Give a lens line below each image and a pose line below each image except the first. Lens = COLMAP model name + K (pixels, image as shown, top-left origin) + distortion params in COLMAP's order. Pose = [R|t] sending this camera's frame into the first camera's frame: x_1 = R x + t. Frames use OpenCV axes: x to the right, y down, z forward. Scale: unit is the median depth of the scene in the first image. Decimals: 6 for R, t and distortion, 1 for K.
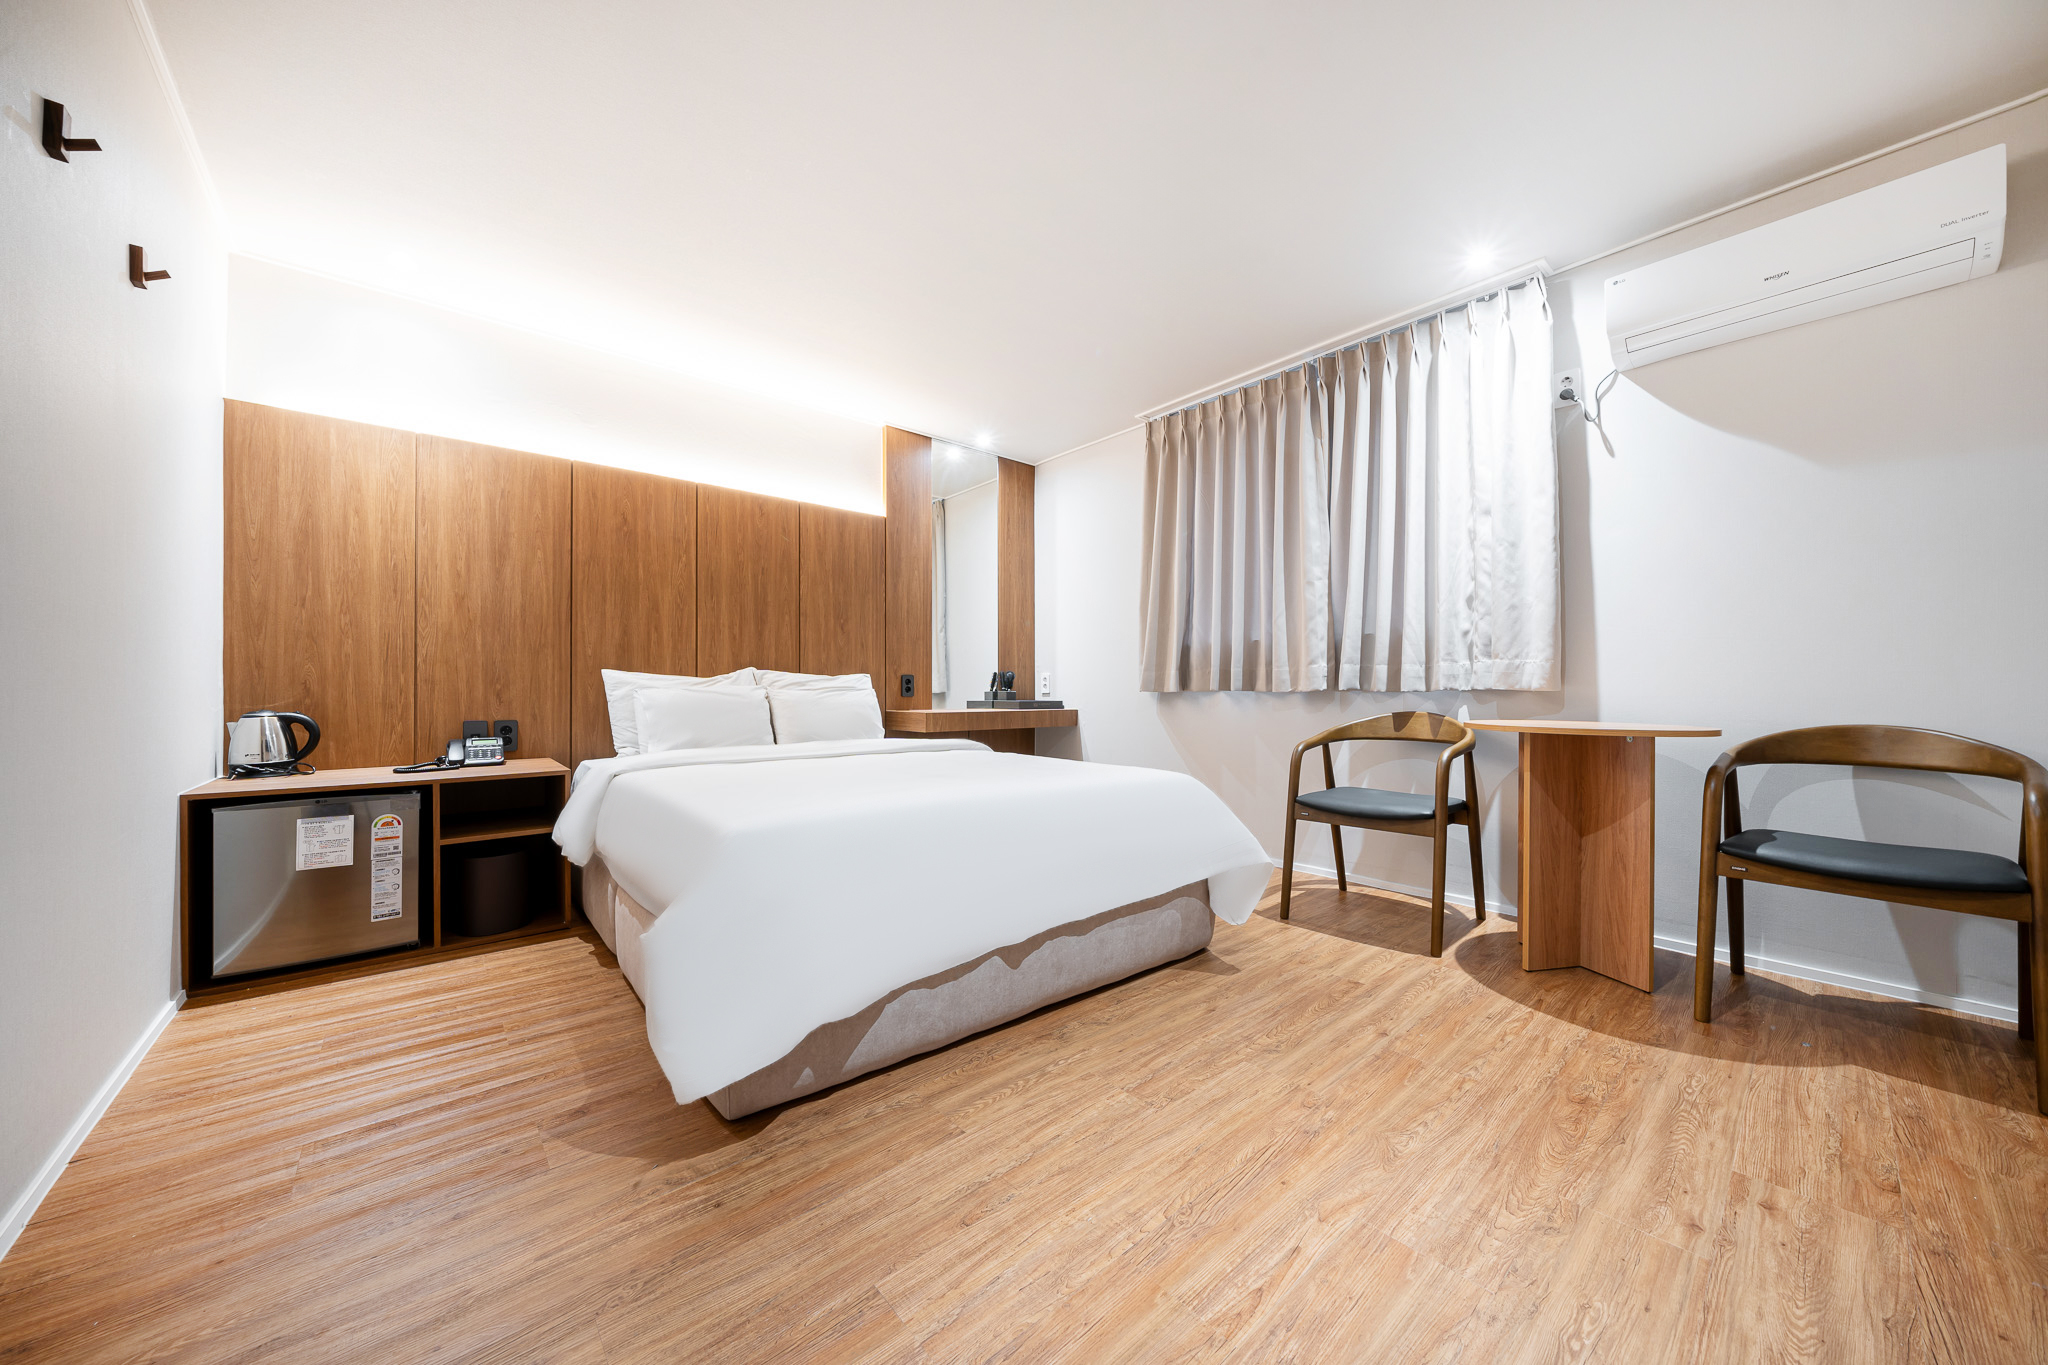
lens RADIAL K [[695.4, 0, 1006.9], [0, 695.4, 685.5], [0, 0, 1]] dist [-0.006990, 0.000096]
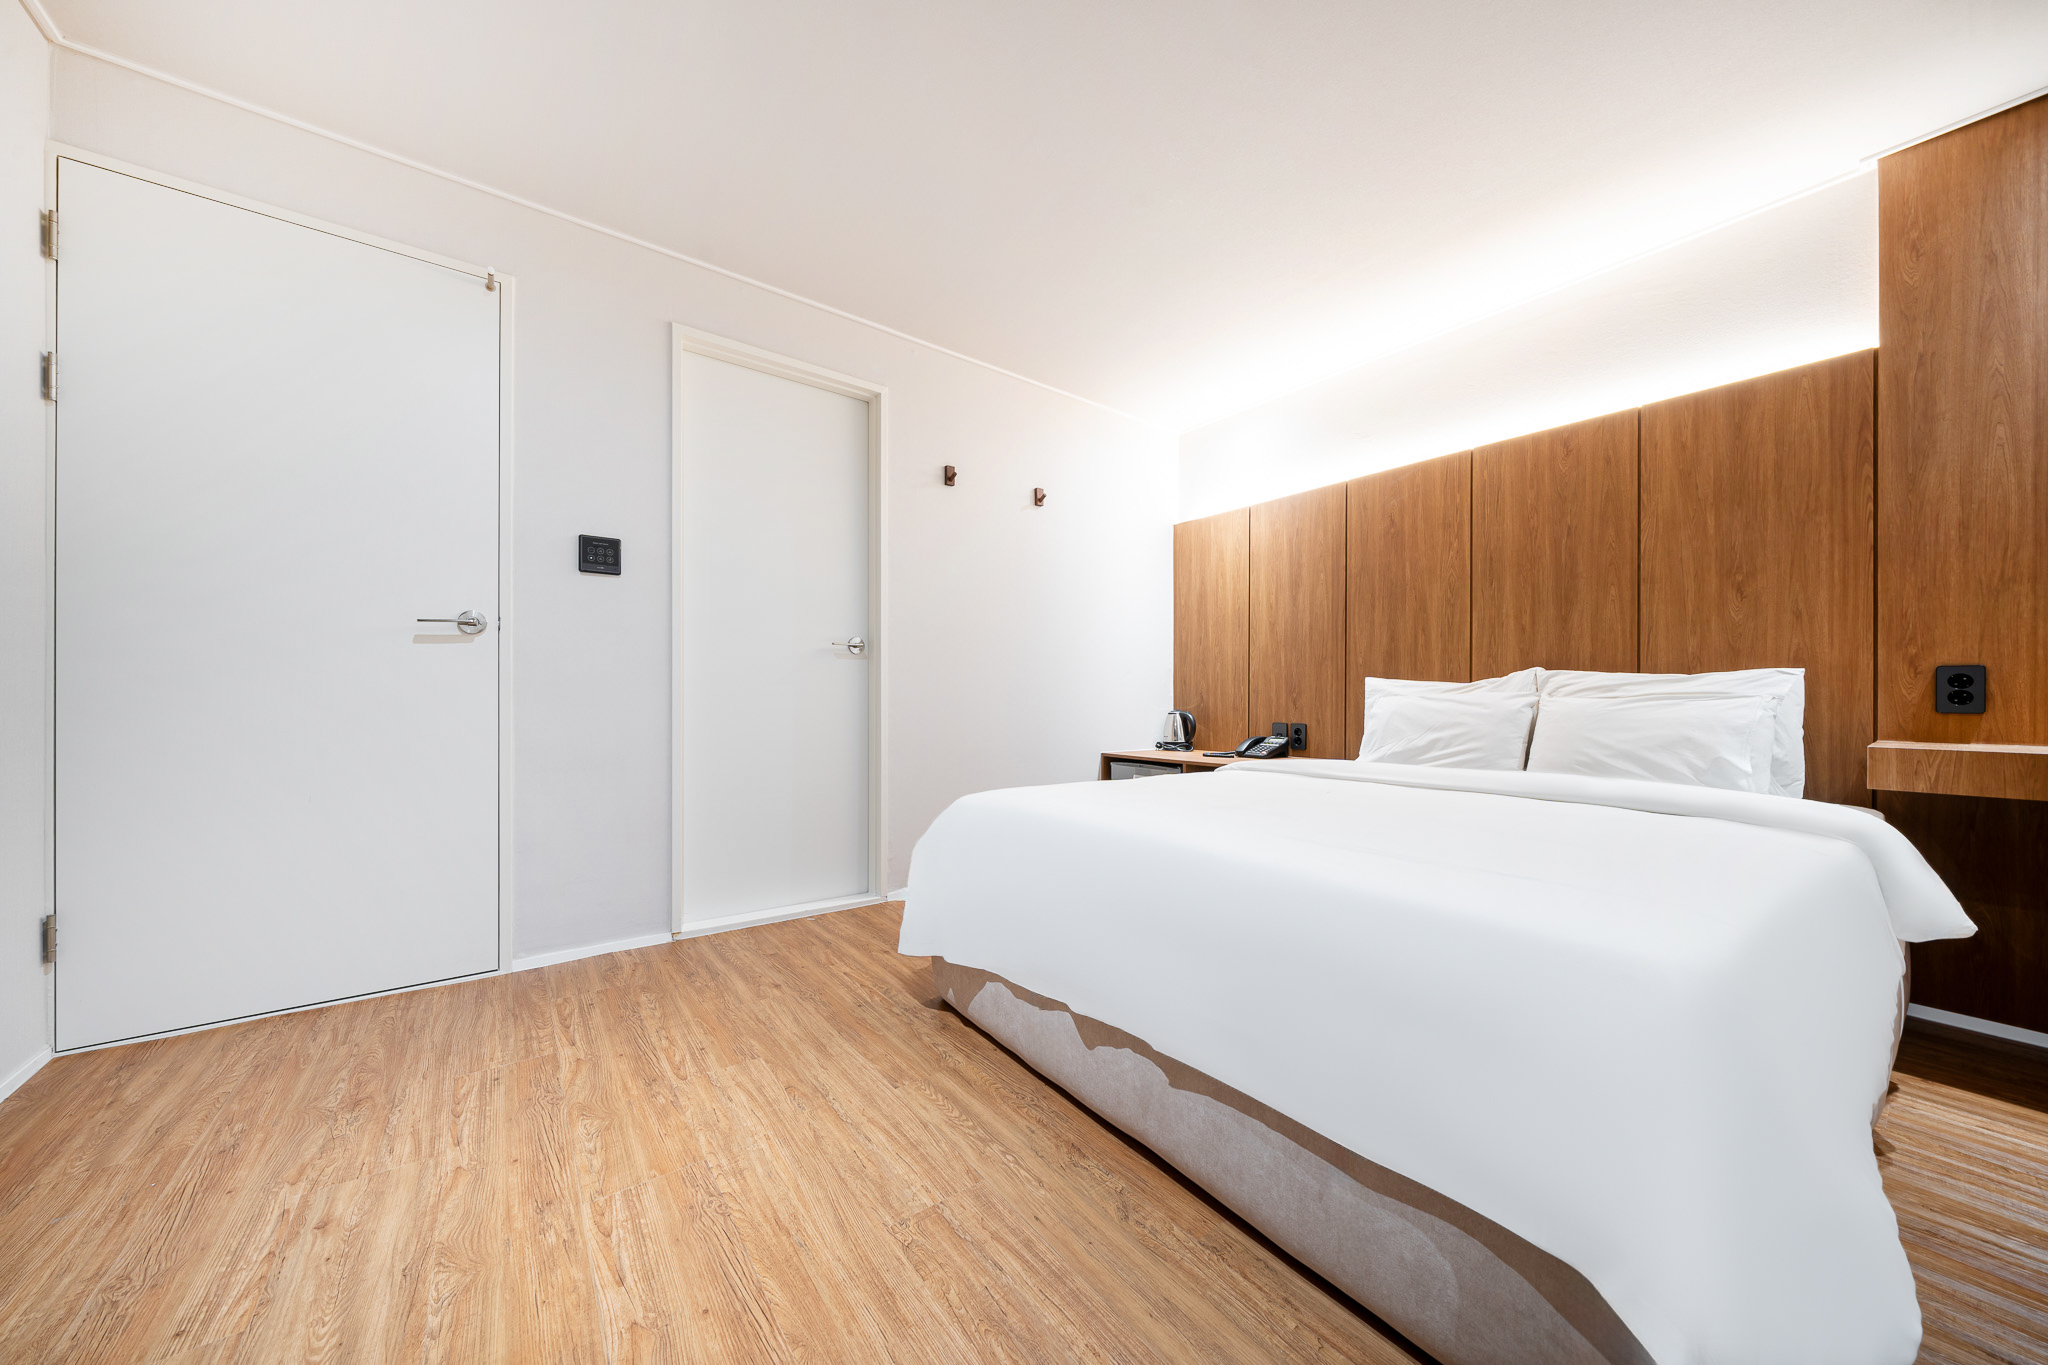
lens RADIAL K [[695.4, 0, 1005.1], [0, 695.4, 693.6], [0, 0, 1]] dist [-0.006990, 0.000096]
pose [[-0.061331, -0.008574, -0.998081, 0.499053], [0.002148, 0.999960, -0.008723, 0.008480], [0.998115, -0.002679, -0.061310, 0.592423]]
